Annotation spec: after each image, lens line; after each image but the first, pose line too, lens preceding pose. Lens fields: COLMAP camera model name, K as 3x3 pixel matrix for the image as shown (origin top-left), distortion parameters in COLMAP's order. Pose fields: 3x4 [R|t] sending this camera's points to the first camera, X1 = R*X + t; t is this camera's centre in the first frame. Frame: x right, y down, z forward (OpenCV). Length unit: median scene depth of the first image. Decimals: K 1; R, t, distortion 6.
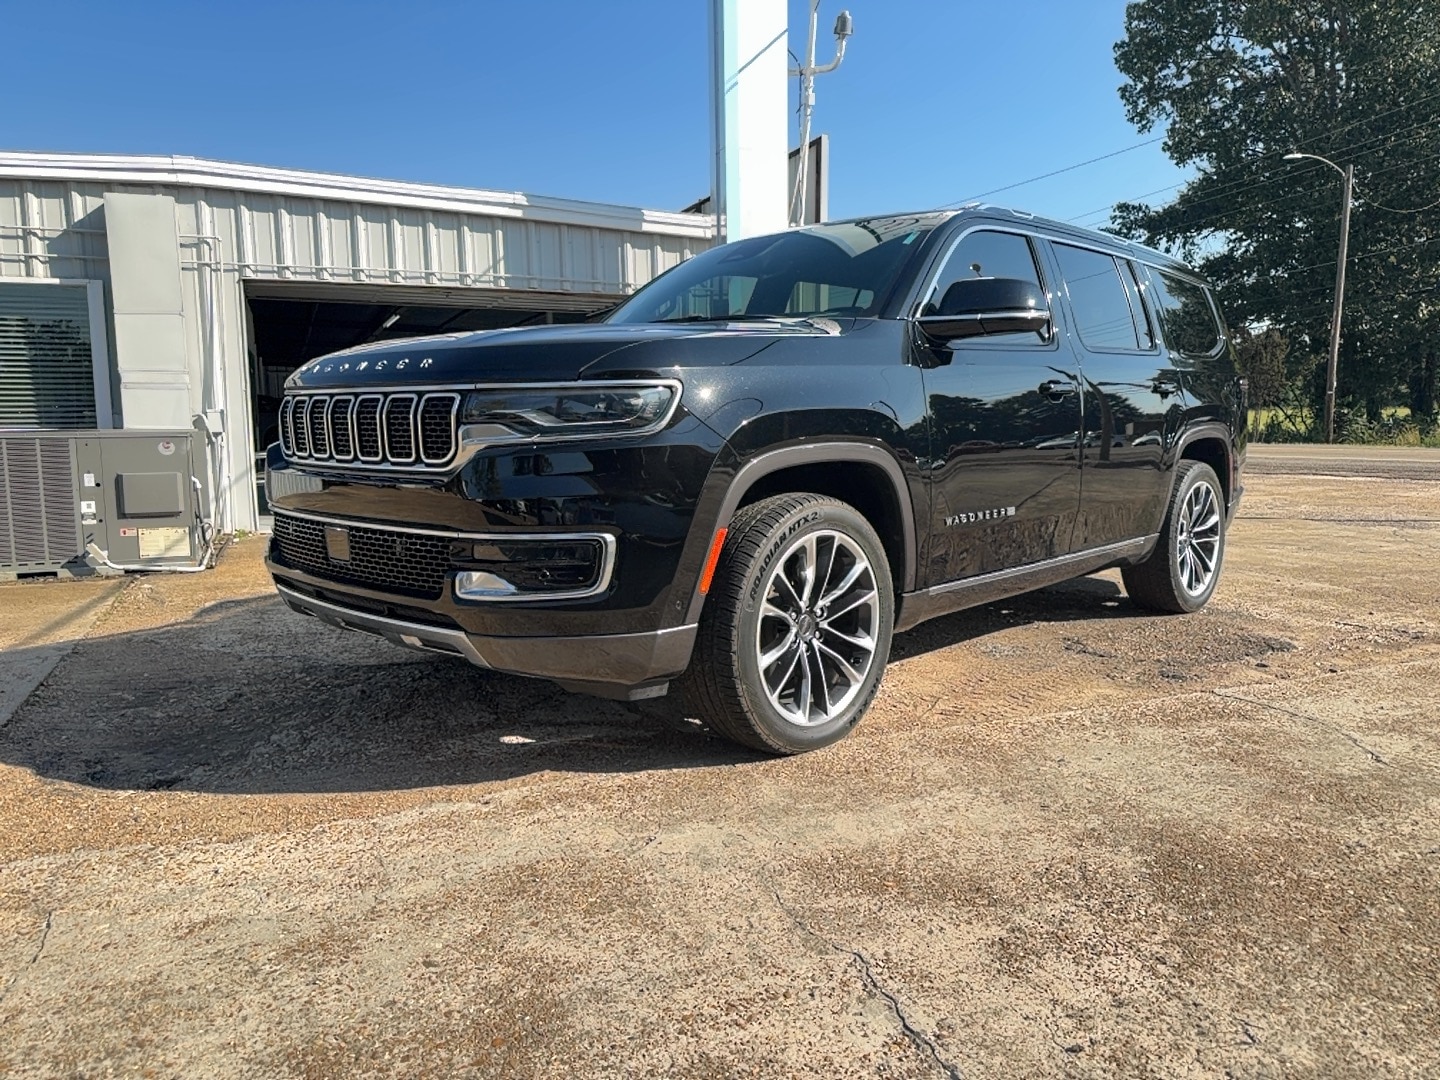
lens RADIAL K [[1061.6, 0, 710.1], [0, 1061.6, 531.8], [0, 0, 1]] dist [0.034349, -0.032314]
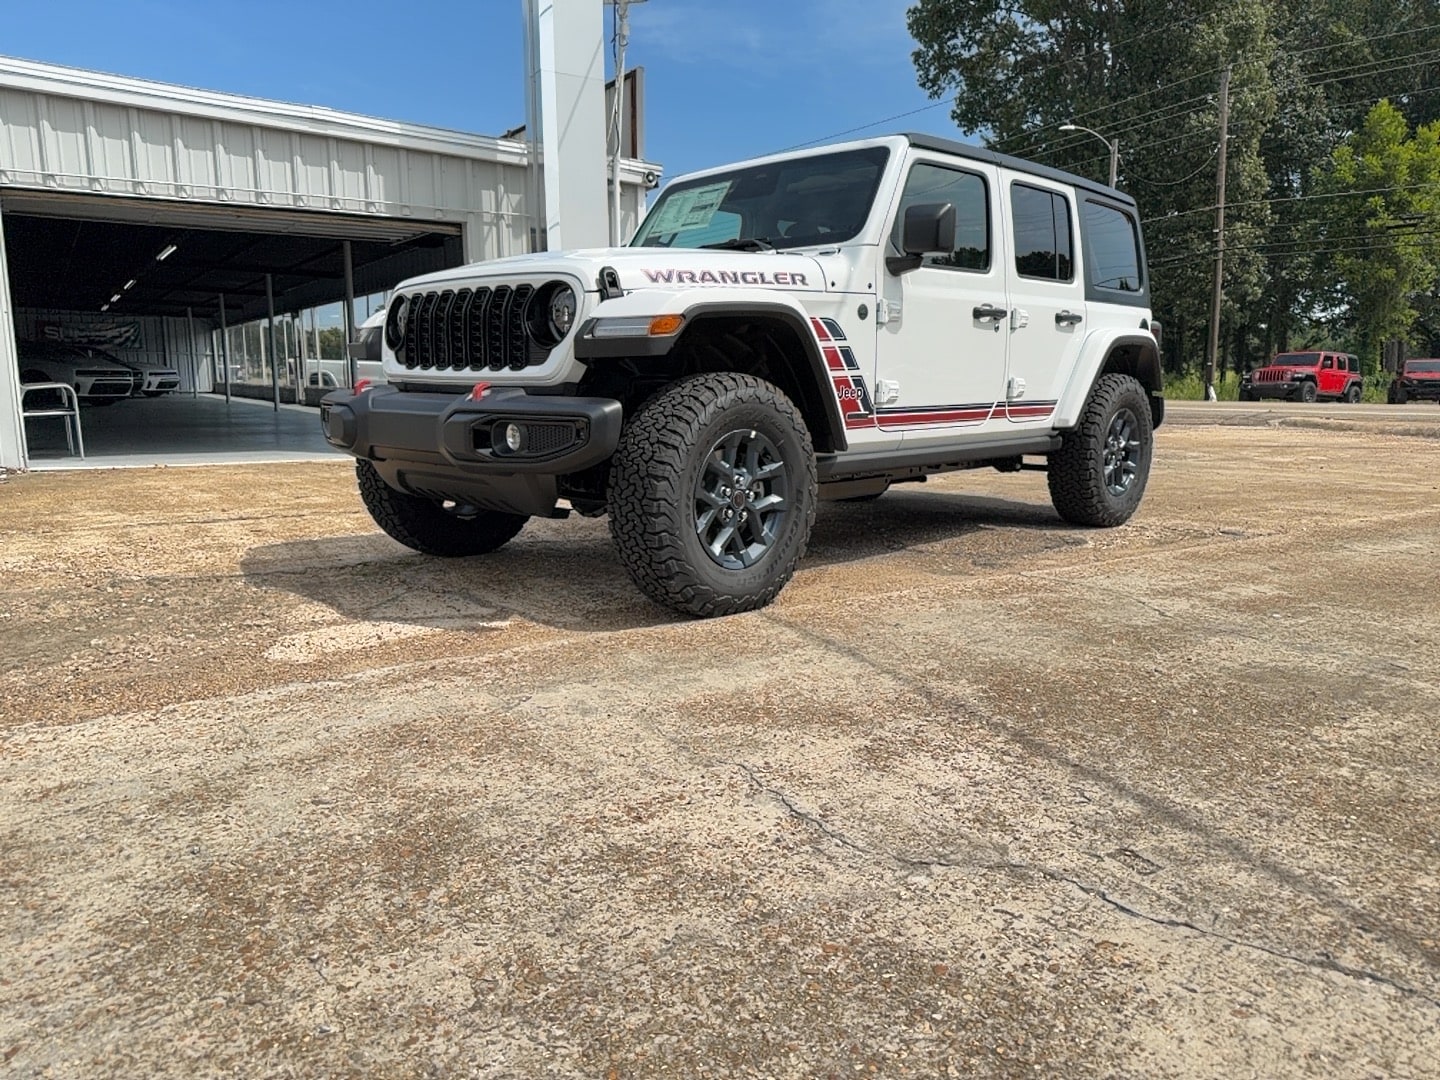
lens RADIAL K [[1061.6, 0, 714.7], [0, 1061.6, 543.7], [0, 0, 1]] dist [0.034349, -0.032314]
pose [[0.982934, -0.020274, 0.182837, -0.046228], [0.011653, 0.998775, 0.048099, 0.071944], [-0.183588, -0.045148, 0.981966, -0.018863]]
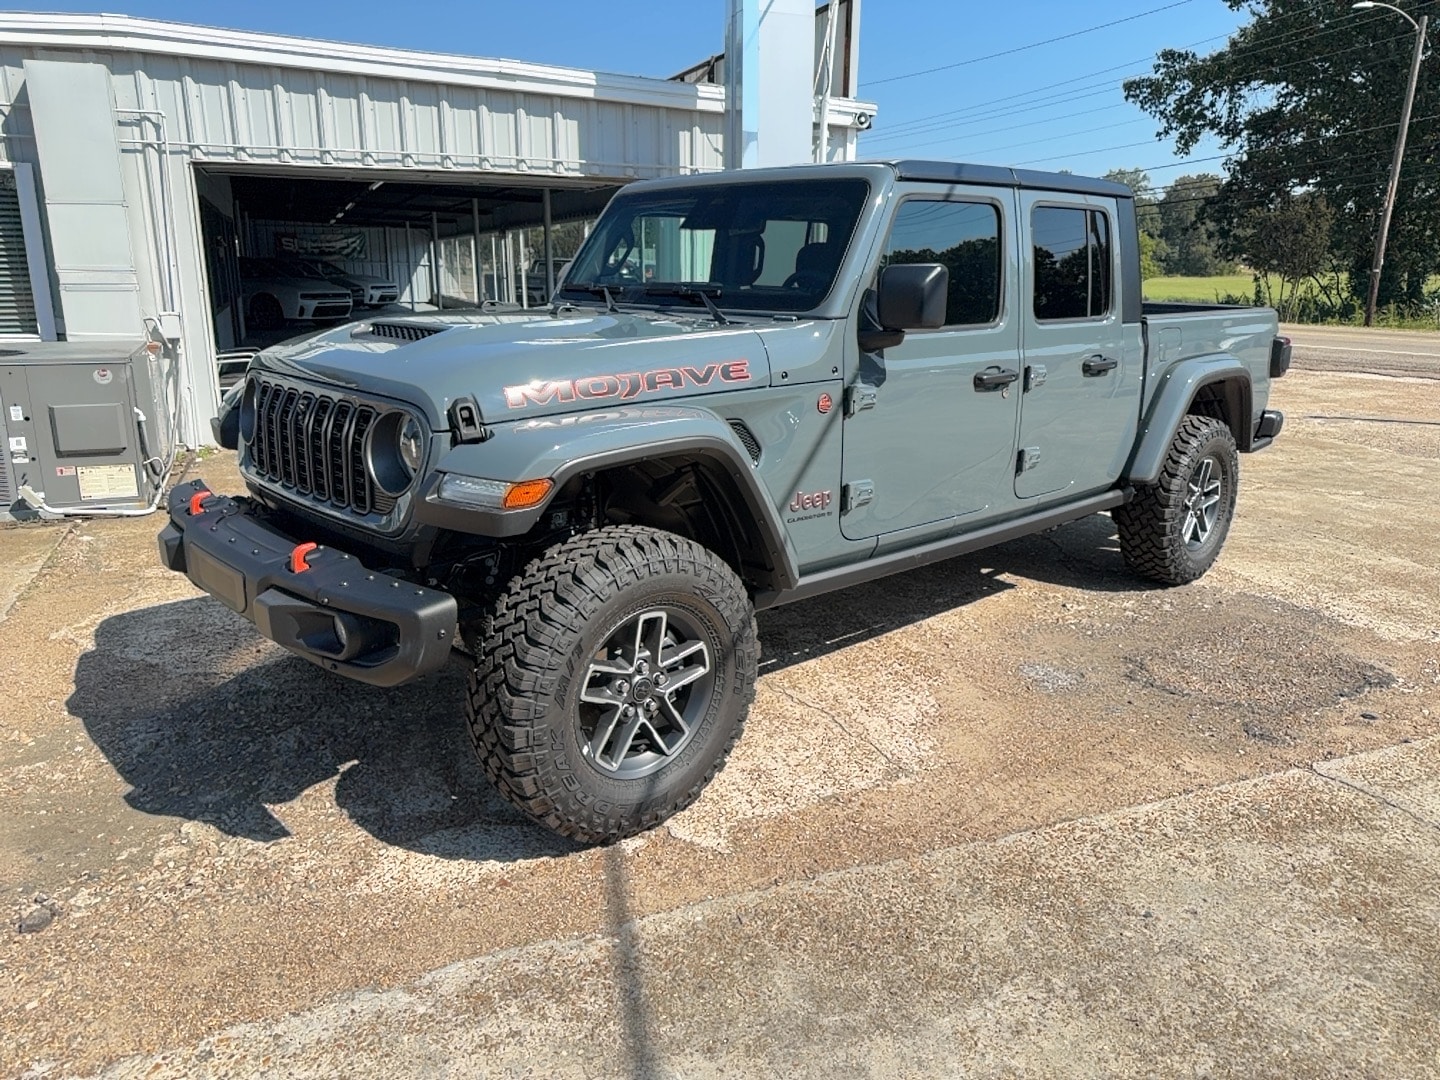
lens RADIAL K [[1061.6, 0, 713.4], [0, 1061.6, 539.8], [0, 0, 1]] dist [0.034349, -0.032314]
pose [[0.999846, 0.017392, -0.002342, -0.000453], [-0.016884, 0.989765, 0.141705, -0.162148], [0.004783, -0.141644, 0.989906, 0.225142]]
